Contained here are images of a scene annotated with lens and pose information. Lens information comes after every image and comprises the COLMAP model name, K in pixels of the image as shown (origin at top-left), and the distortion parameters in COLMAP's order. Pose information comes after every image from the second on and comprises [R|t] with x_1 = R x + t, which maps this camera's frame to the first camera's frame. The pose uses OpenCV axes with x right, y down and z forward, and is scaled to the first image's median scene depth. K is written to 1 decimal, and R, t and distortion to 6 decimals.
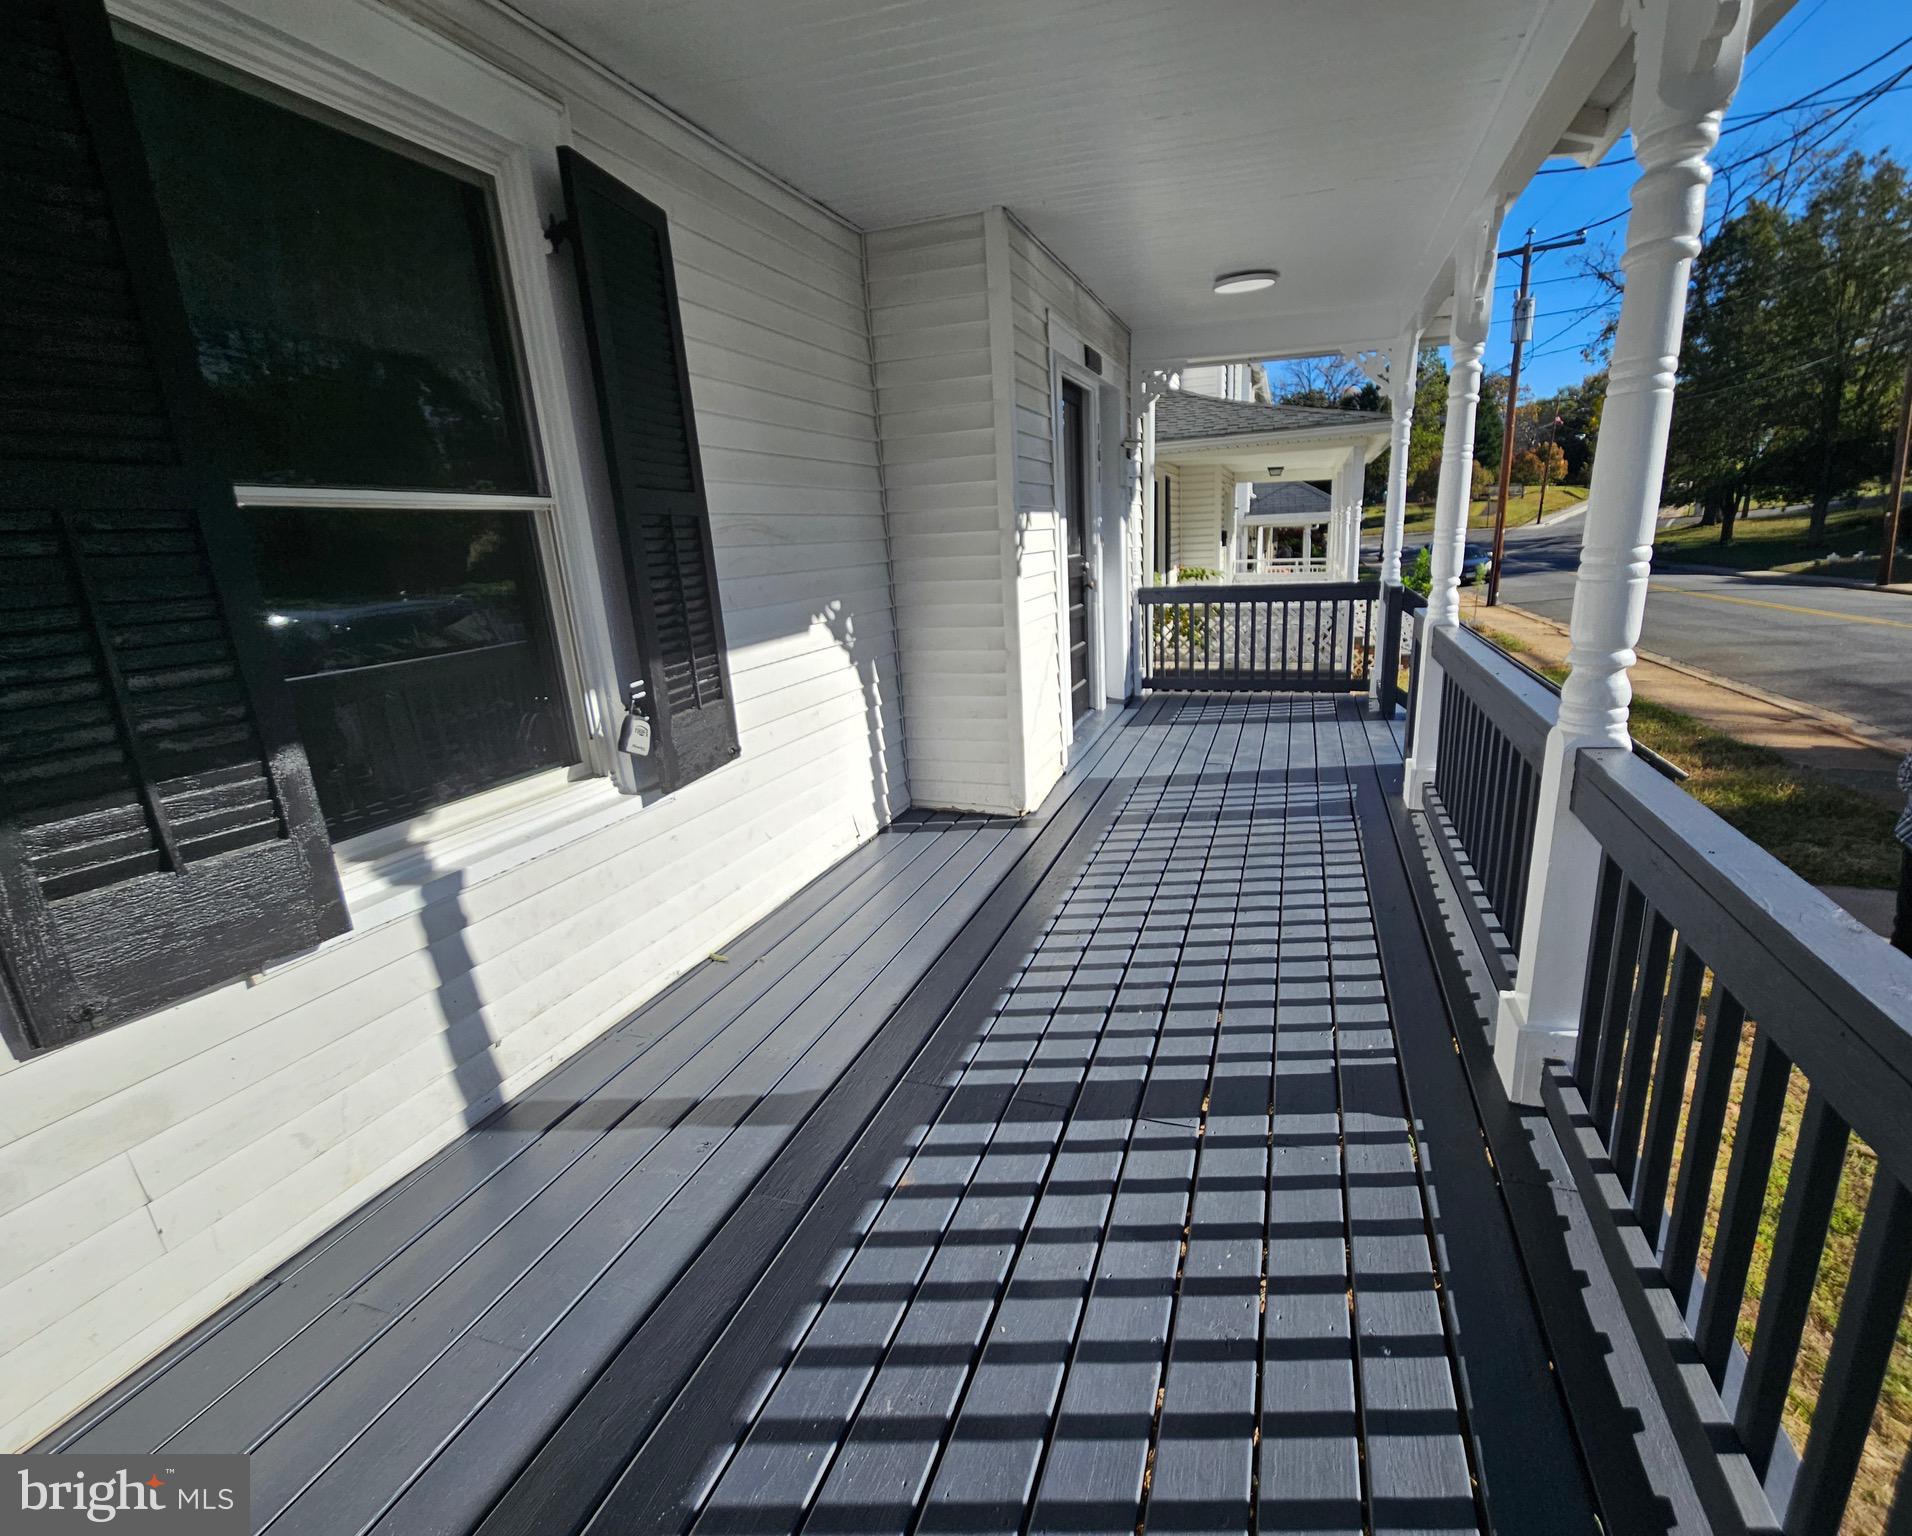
lens RADIAL K [[864.8, 0, 1014.6], [0, 864.8, 766.3], [0, 0, 1]] dist [0.000261, -0.000001]
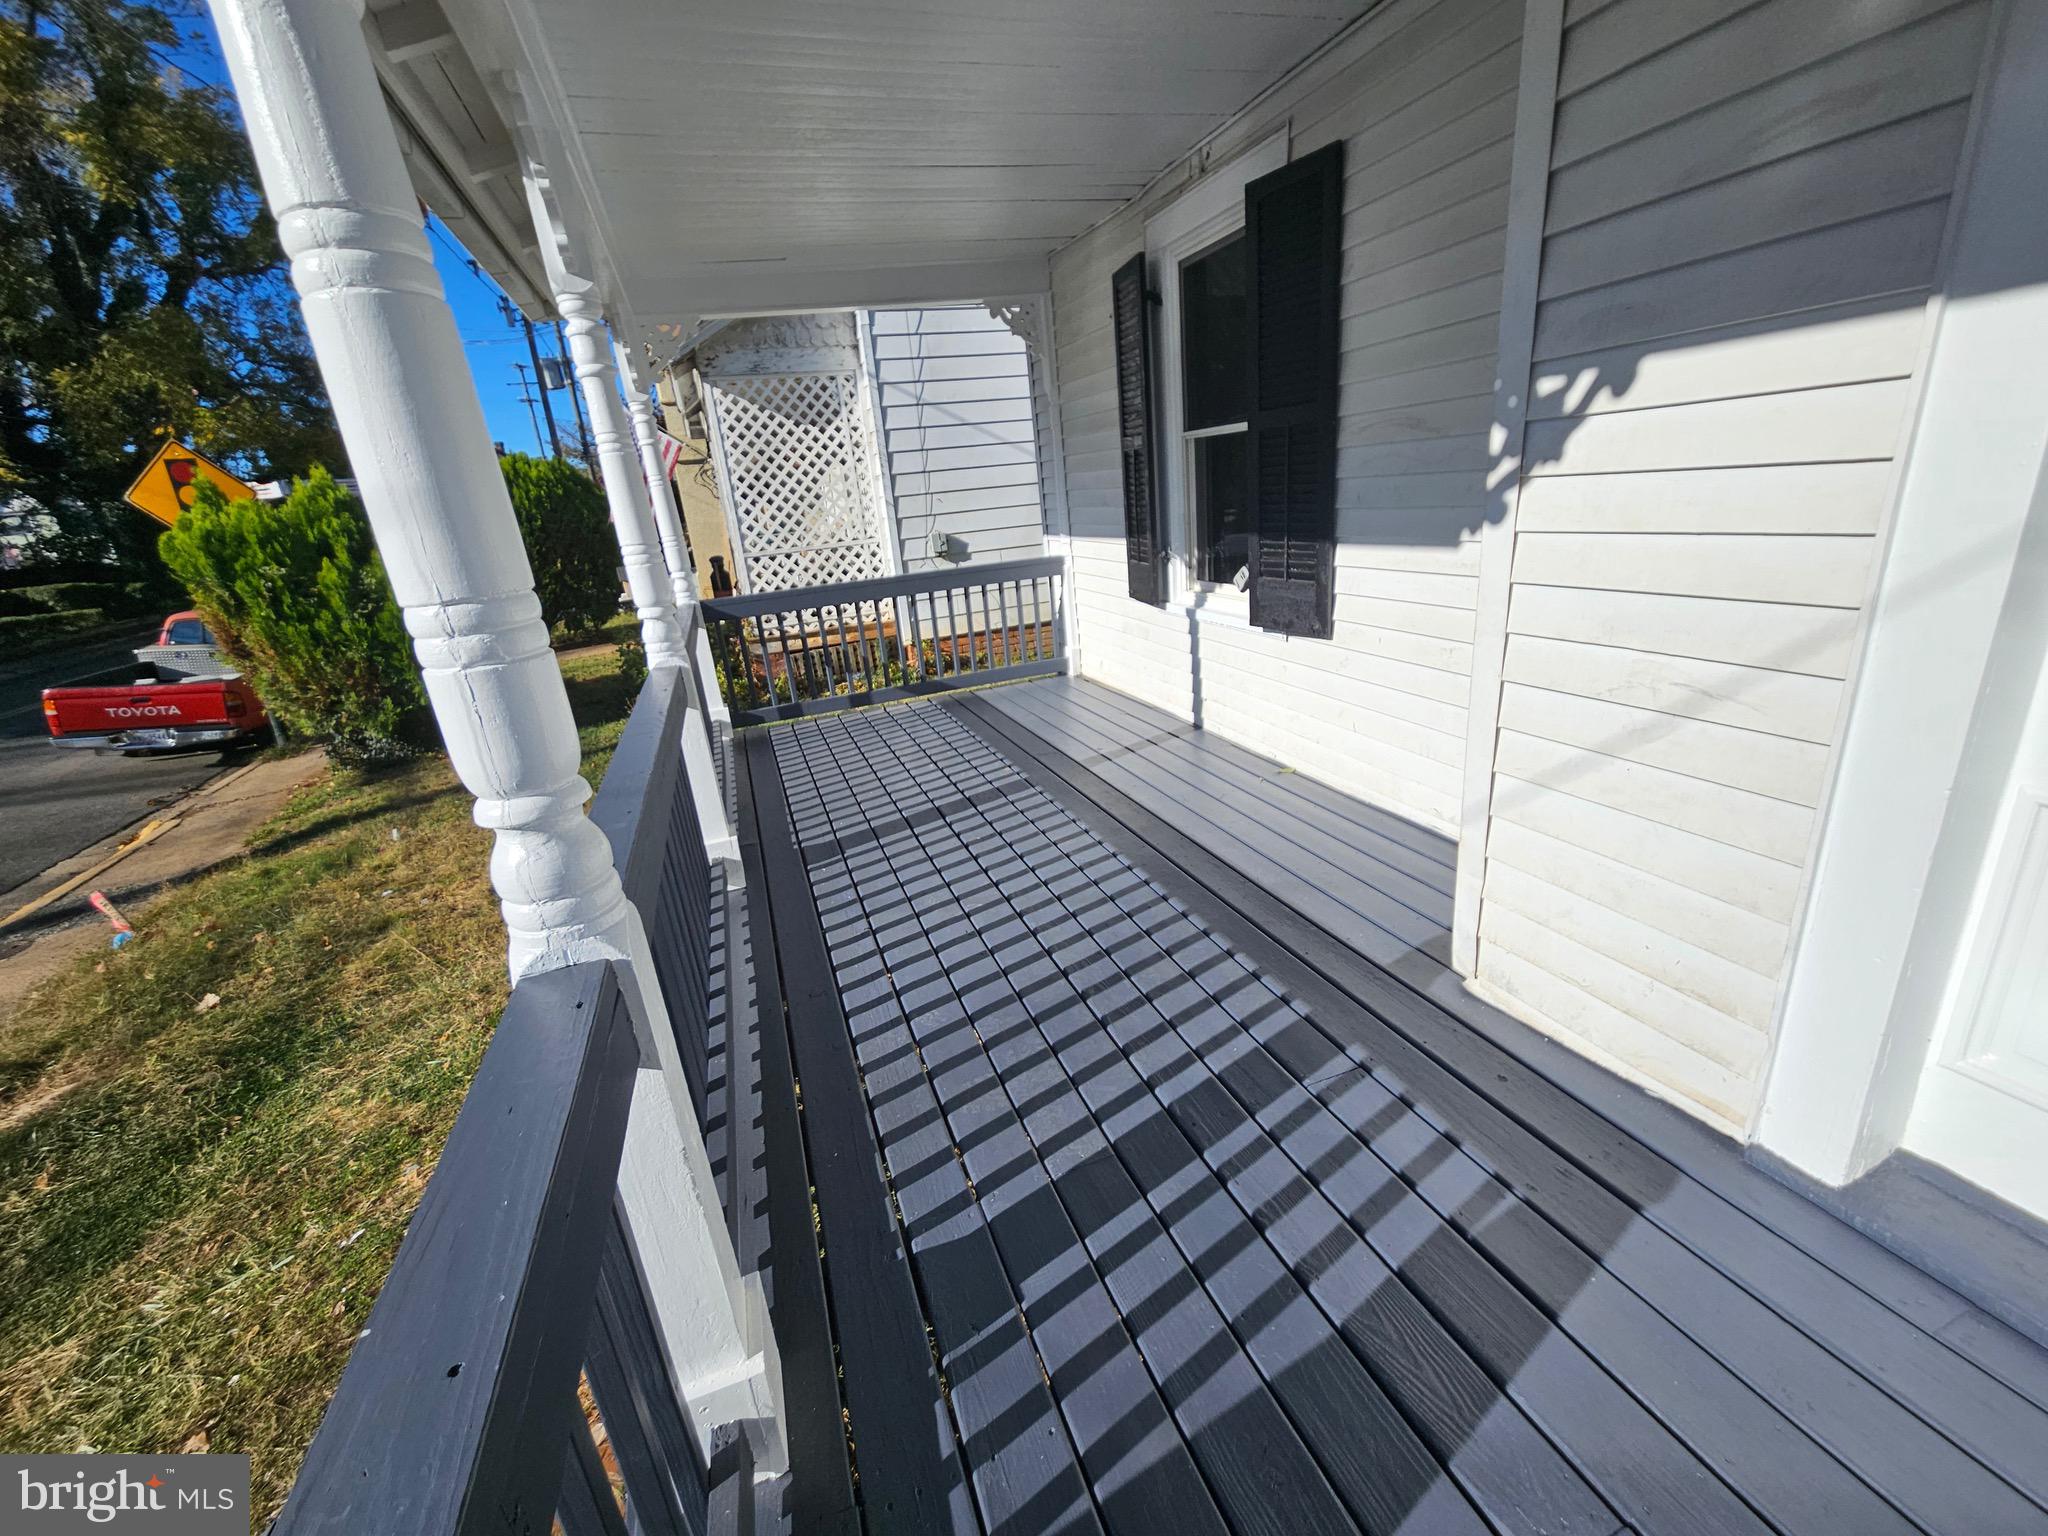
lens RADIAL K [[838.4, 0, 1028.5], [0, 838.4, 750.9], [0, 0, 1]] dist [0.002129, 0.000007]
pose [[-0.783954, 0.296247, -0.545576, 0.769746], [-0.038945, 0.853603, 0.519467, -0.533406], [0.619596, 0.428486, -0.657648, 1.859663]]
